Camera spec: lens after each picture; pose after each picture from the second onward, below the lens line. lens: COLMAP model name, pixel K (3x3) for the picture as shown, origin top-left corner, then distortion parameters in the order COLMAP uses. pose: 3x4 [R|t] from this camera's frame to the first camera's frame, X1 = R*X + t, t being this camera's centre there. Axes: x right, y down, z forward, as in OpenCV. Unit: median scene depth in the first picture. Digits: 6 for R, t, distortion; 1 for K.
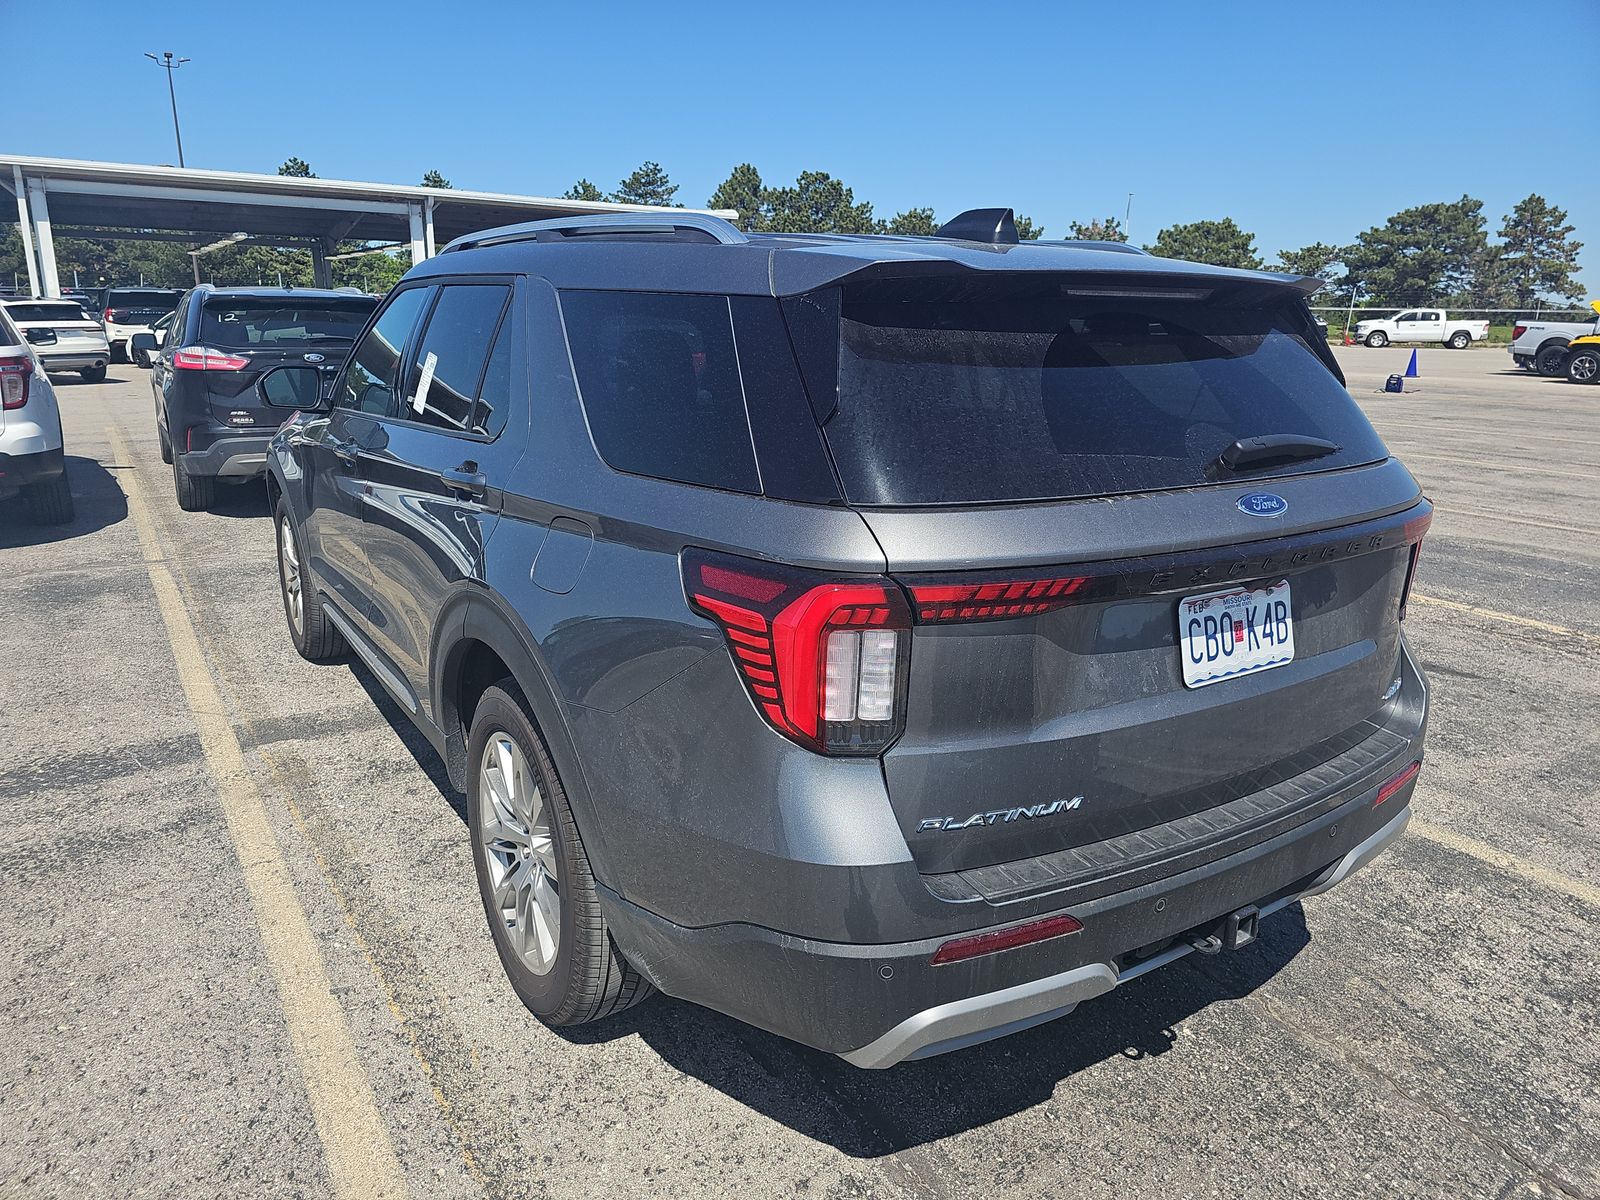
lens RADIAL K [[1077.6, 0, 800.0], [0, 1077.6, 600.0], [0, 0, 1]] dist [0.057288, -0.057685]
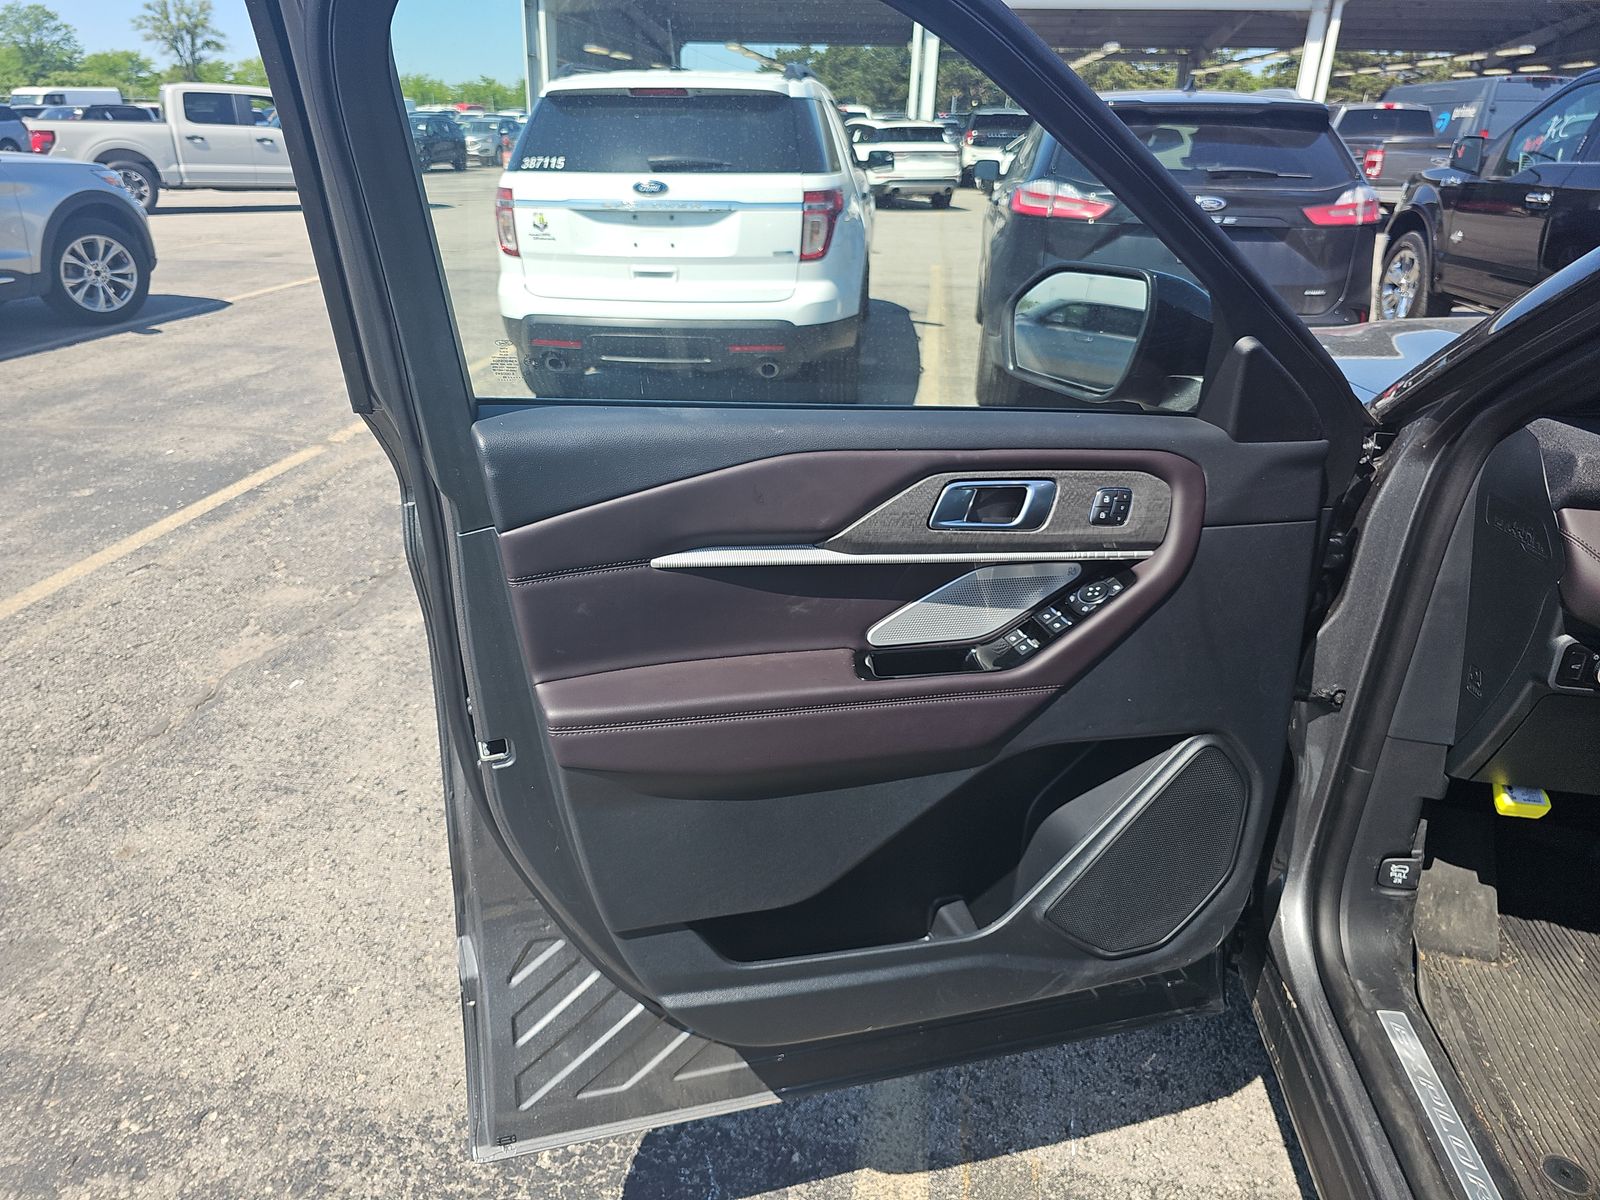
lens RADIAL K [[1066.6, 0, 771.2], [0, 1066.6, 577.7], [0, 0, 1]] dist [0.049675, -0.046945]
pose [[0.749388, 0.257934, -0.609826, -0.529082], [-0.176954, 0.965522, 0.190929, -0.231828], [0.638048, -0.035168, 0.769193, 0.929473]]
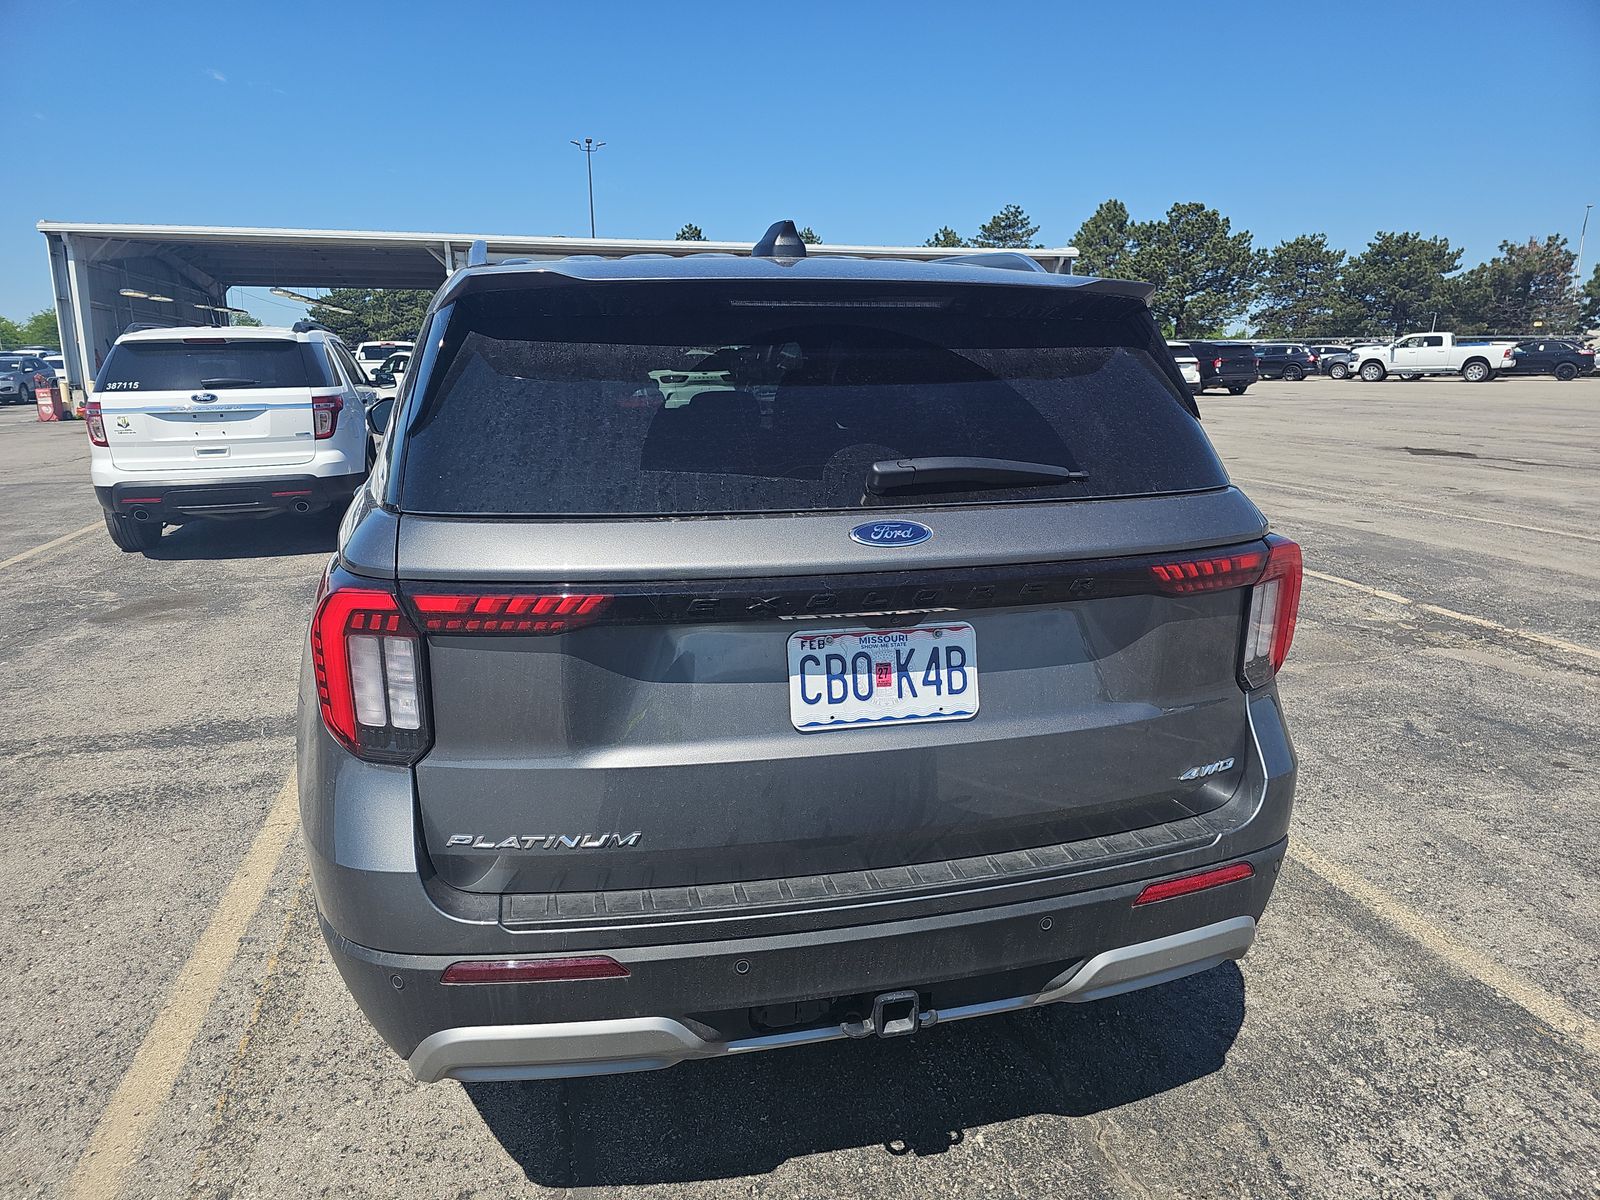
lens RADIAL K [[1076.7, 0, 789.6], [0, 1076.7, 608.1], [0, 0, 1]] dist [0.052684, -0.052620]
pose [[0.942577, 0.059084, -0.328721, 0.407689], [-0.069009, 0.997443, -0.018598, -0.002662], [0.326782, 0.040214, 0.944244, 0.091352]]
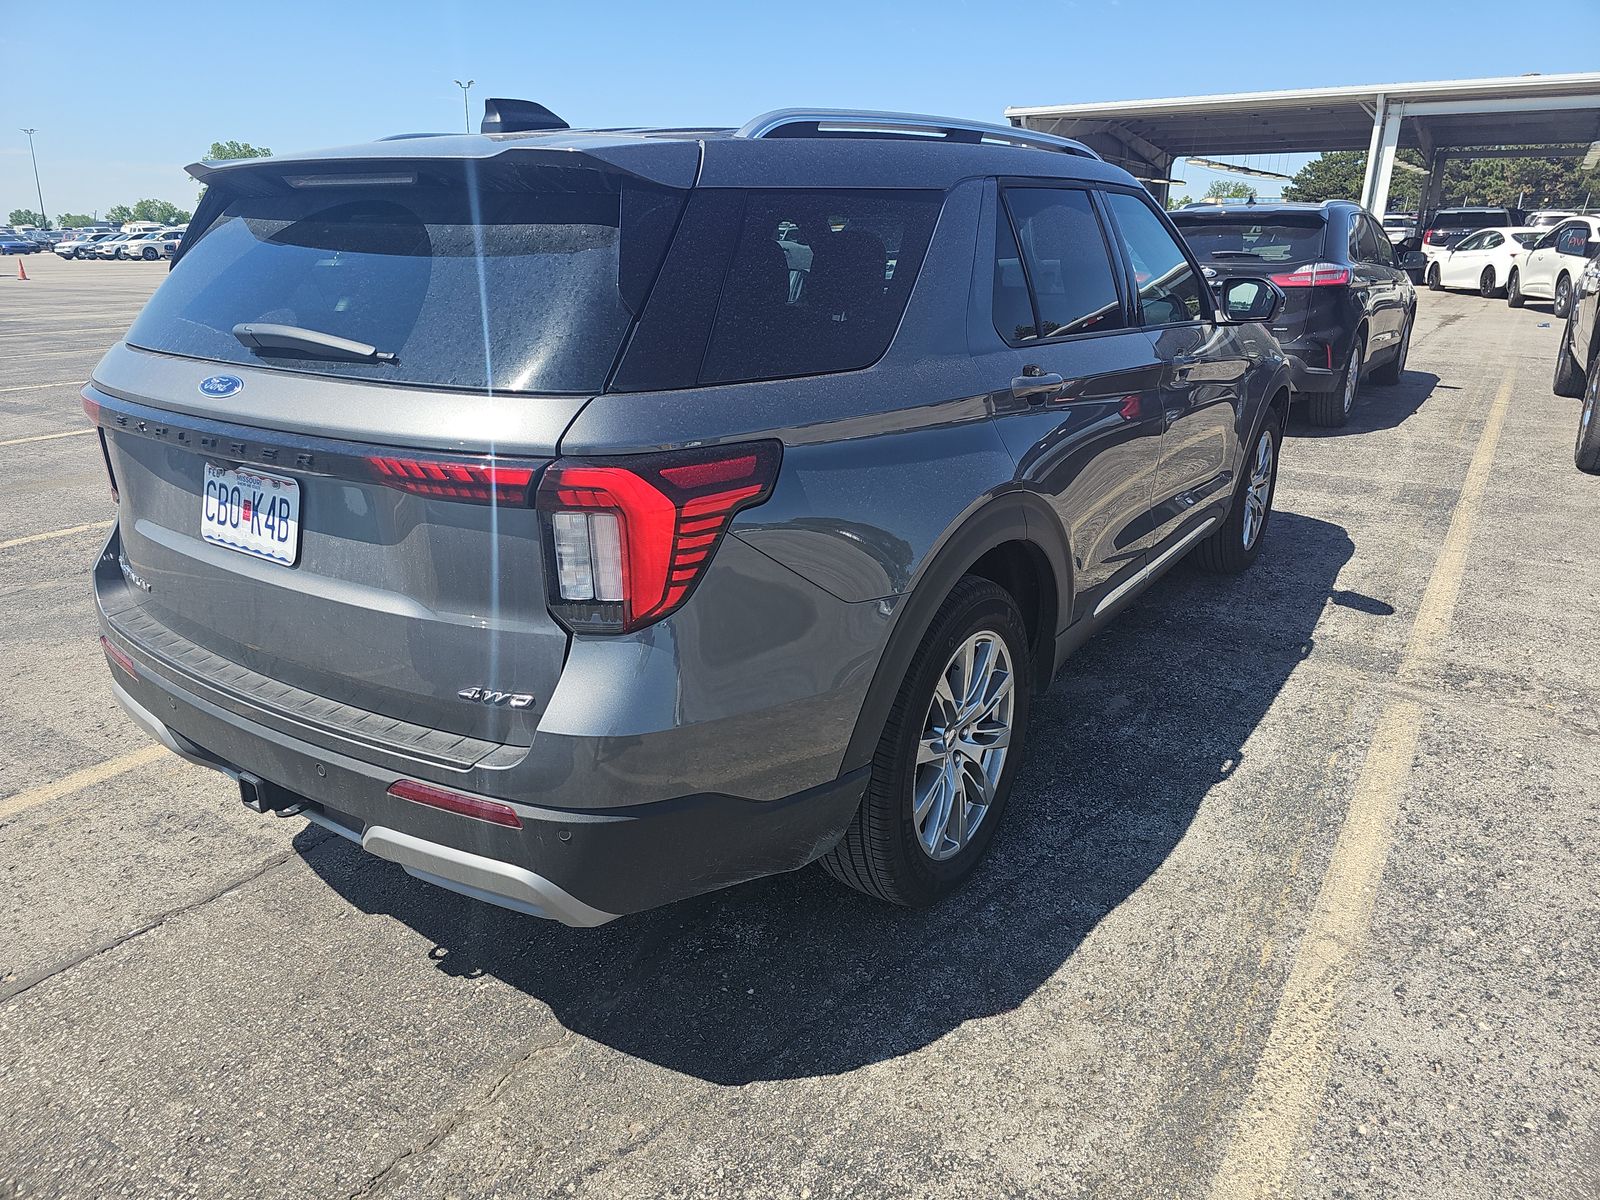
lens RADIAL K [[1066.6, 0, 771.2], [0, 1066.6, 577.7], [0, 0, 1]] dist [0.049675, -0.046945]
pose [[0.367728, 0.275130, -0.888302, 1.003731], [-0.231704, 0.952213, 0.199007, -0.152597], [0.900605, 0.132642, 0.413904, 0.681926]]
